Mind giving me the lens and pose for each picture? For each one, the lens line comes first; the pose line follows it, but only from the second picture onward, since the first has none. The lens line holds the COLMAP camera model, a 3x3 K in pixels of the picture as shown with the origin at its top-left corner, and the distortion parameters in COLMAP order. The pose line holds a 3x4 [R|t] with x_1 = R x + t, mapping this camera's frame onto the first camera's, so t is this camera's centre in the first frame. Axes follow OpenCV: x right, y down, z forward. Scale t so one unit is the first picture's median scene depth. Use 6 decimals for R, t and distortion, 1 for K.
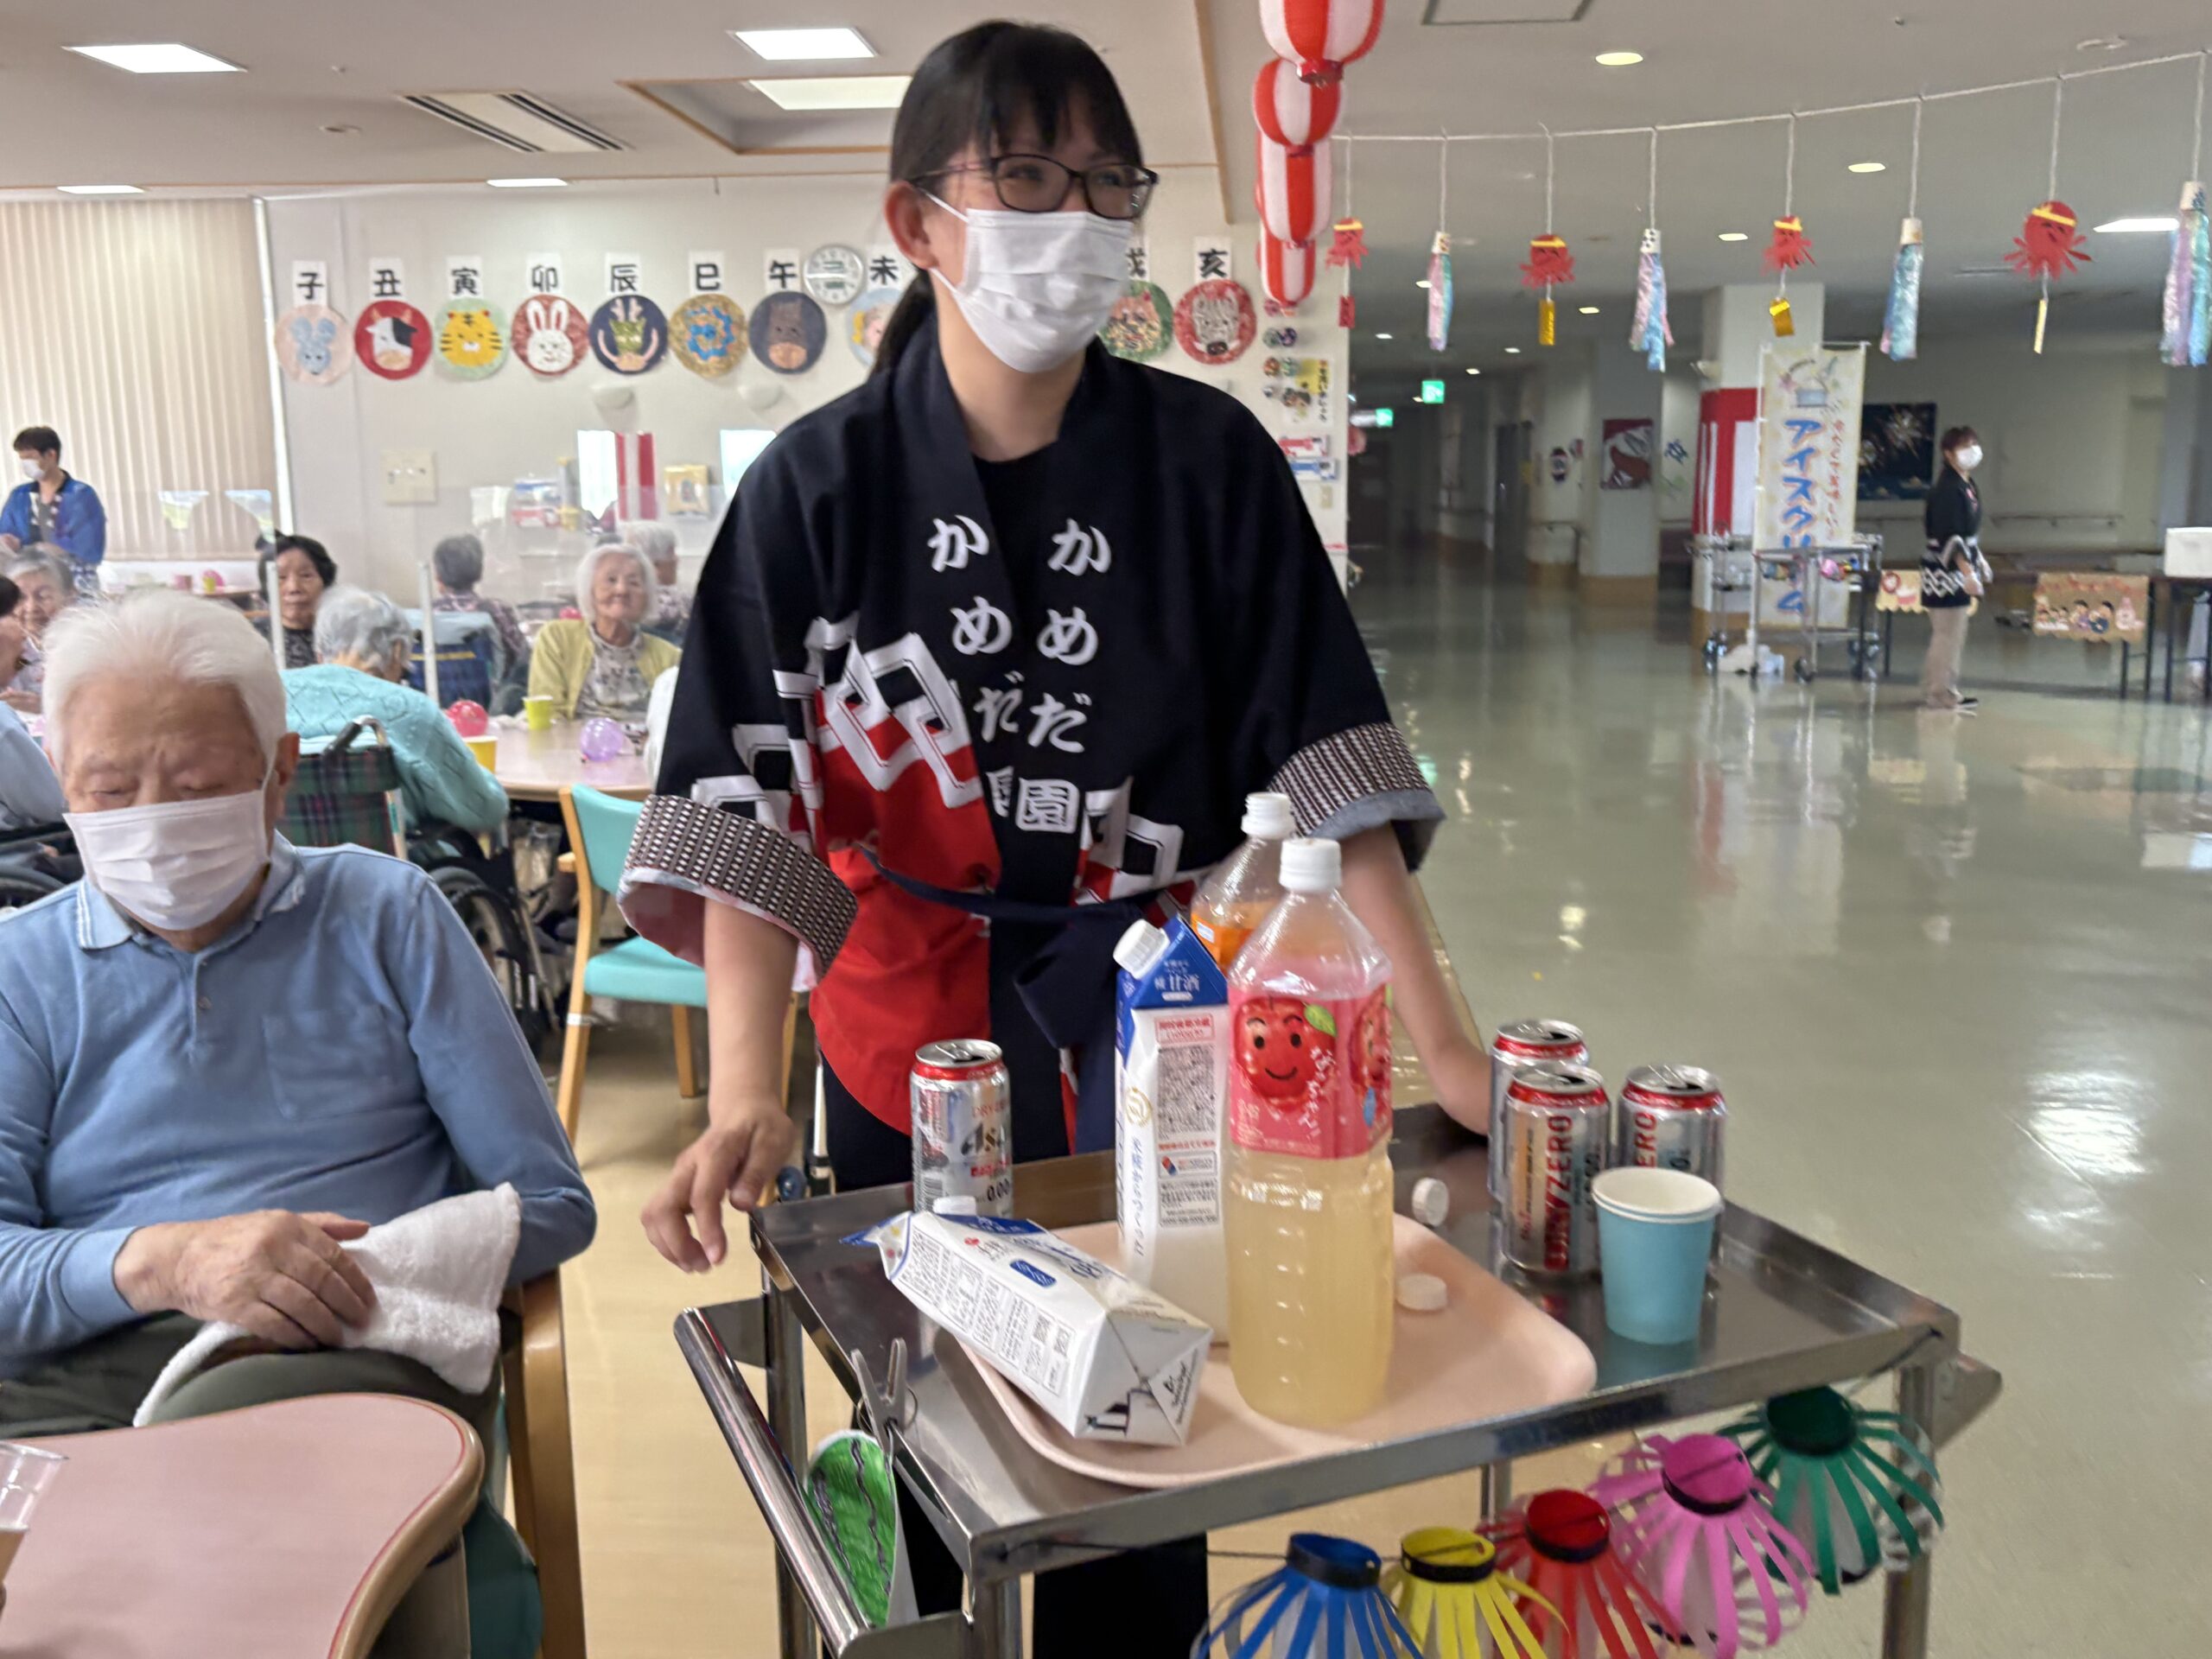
lens RADIAL K [[1957.9, 0, 1136.6], [0, 1957.9, 876.0], [0, 0, 1]] dist [-0.007096, 0.005858]
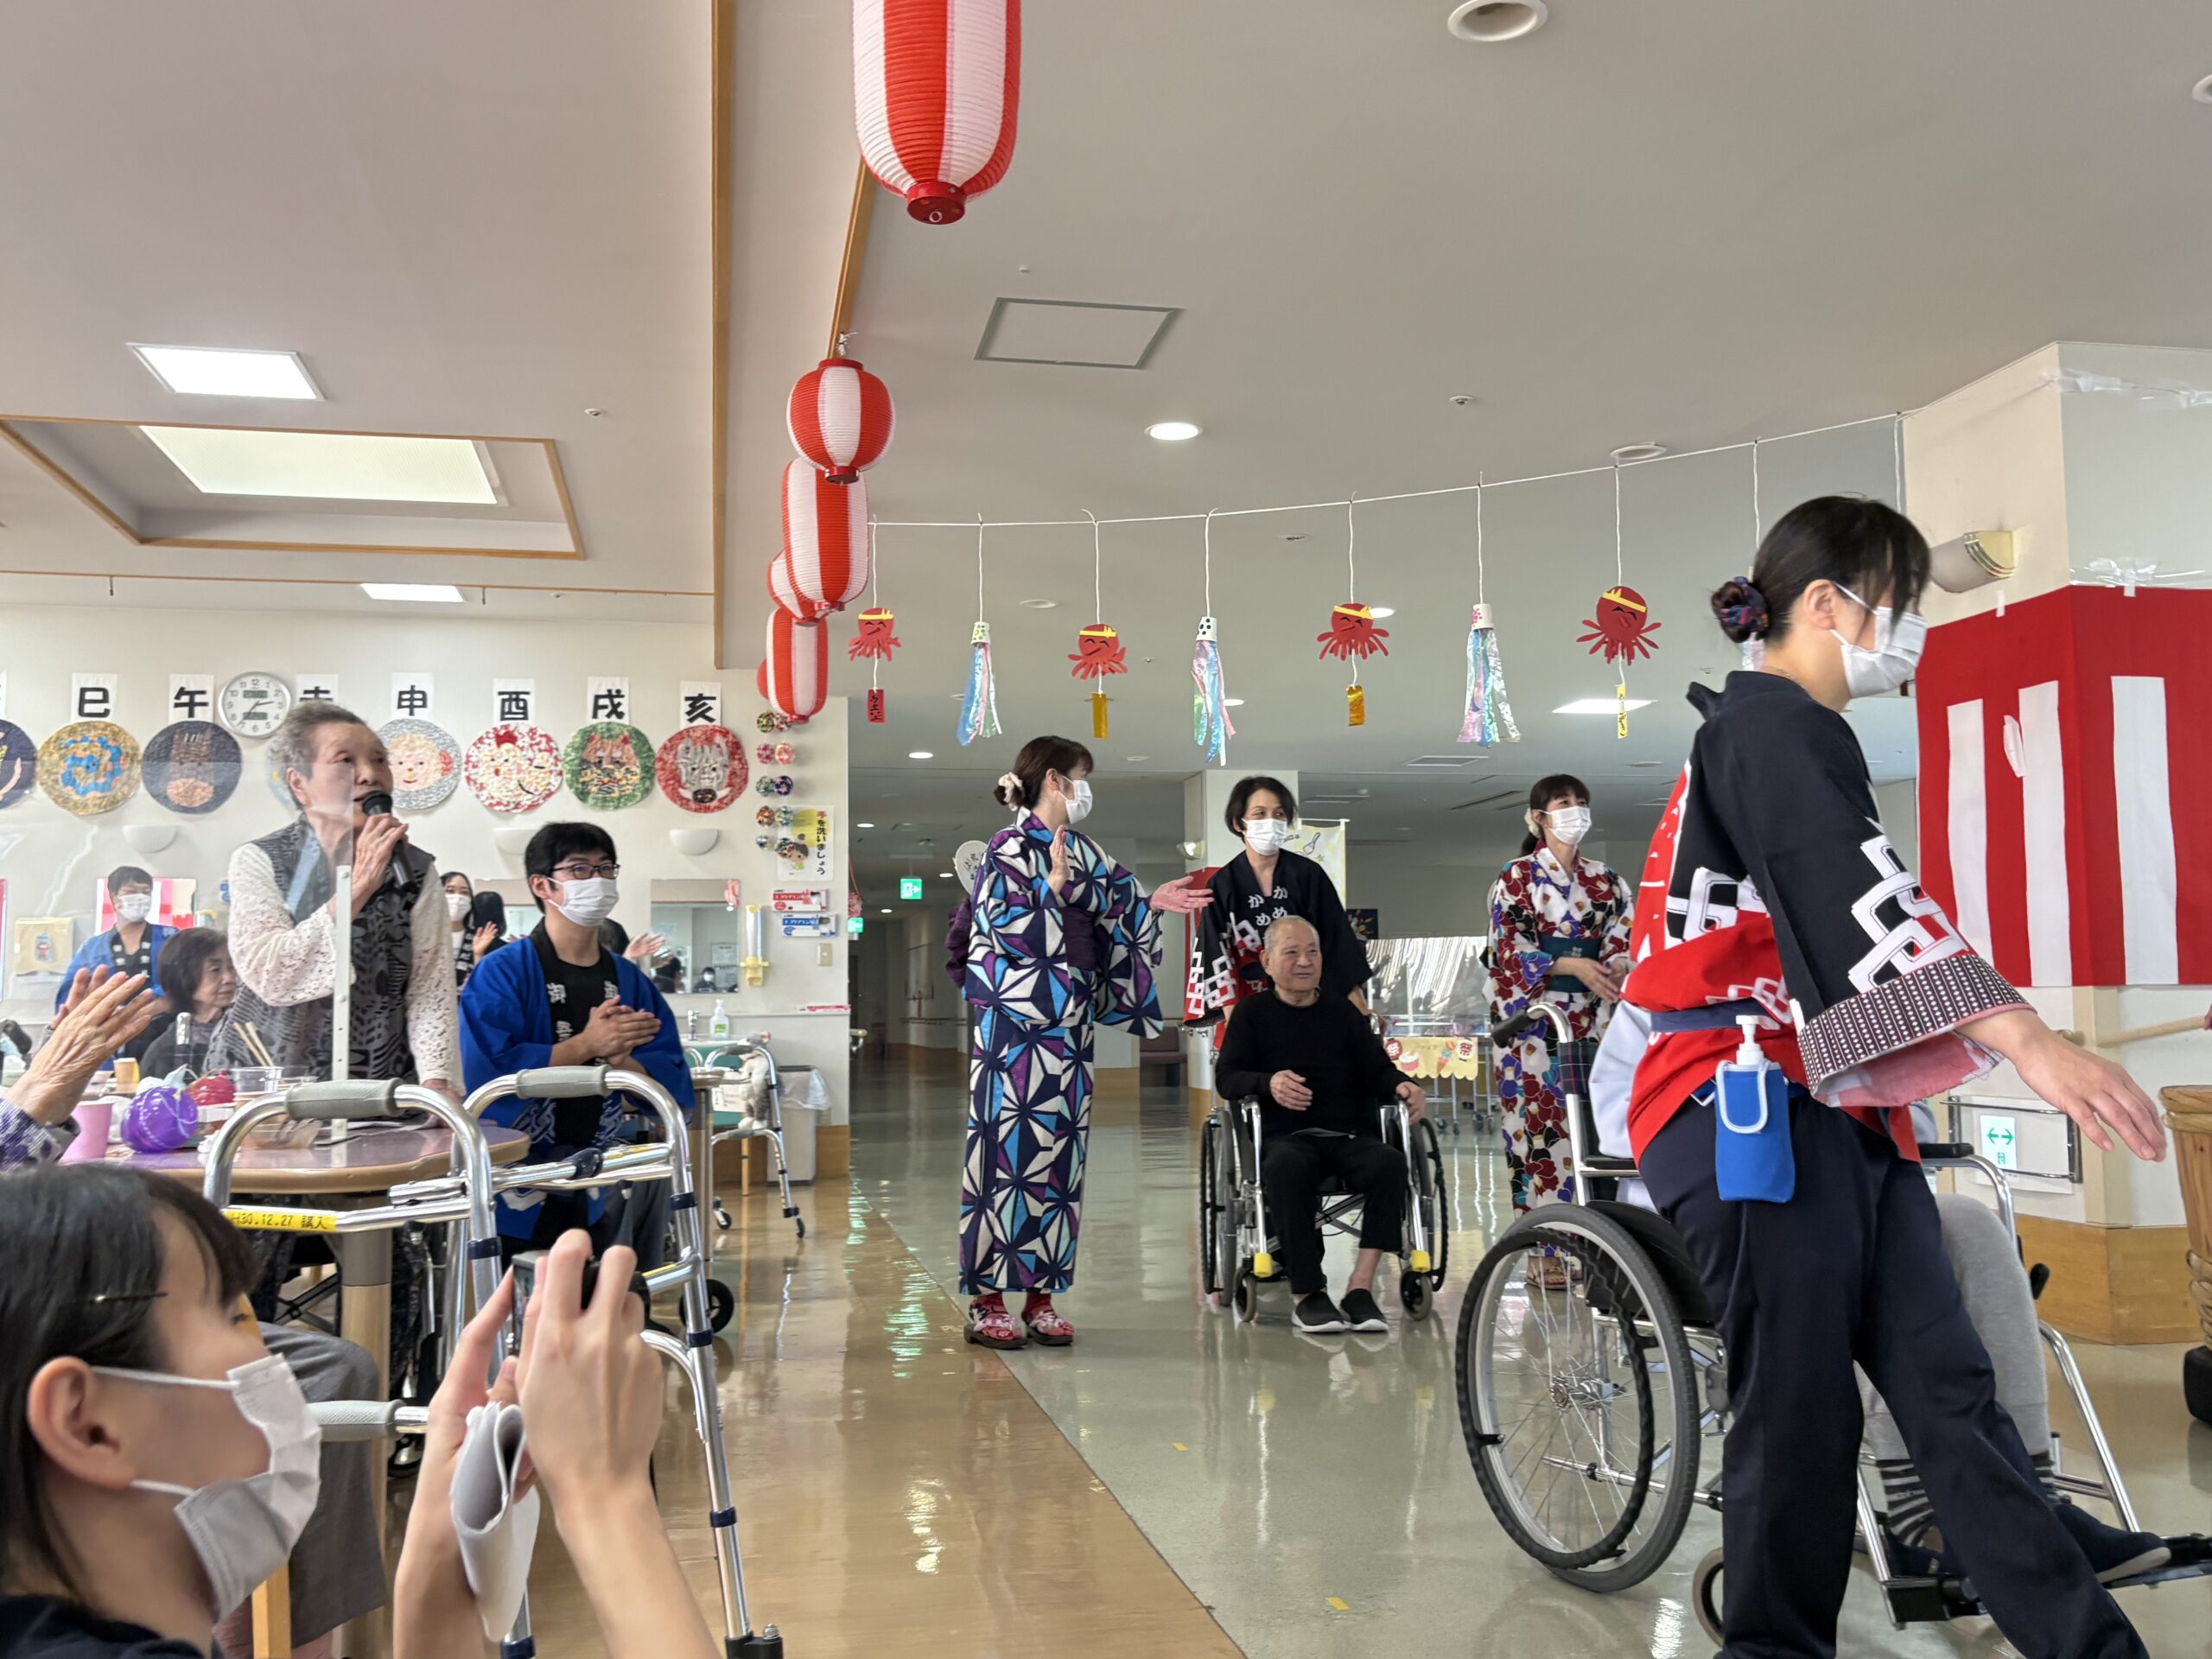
lens RADIAL K [[1957.9, 0, 1145.4], [0, 1957.9, 858.1], [0, 0, 1]] dist [-0.007096, 0.005858]
pose [[0.961290, 0.024866, 0.274415, -0.010775], [0.053584, 0.960036, -0.274700, 0.019851], [-0.270279, 0.278770, 0.921540, 0.111228]]
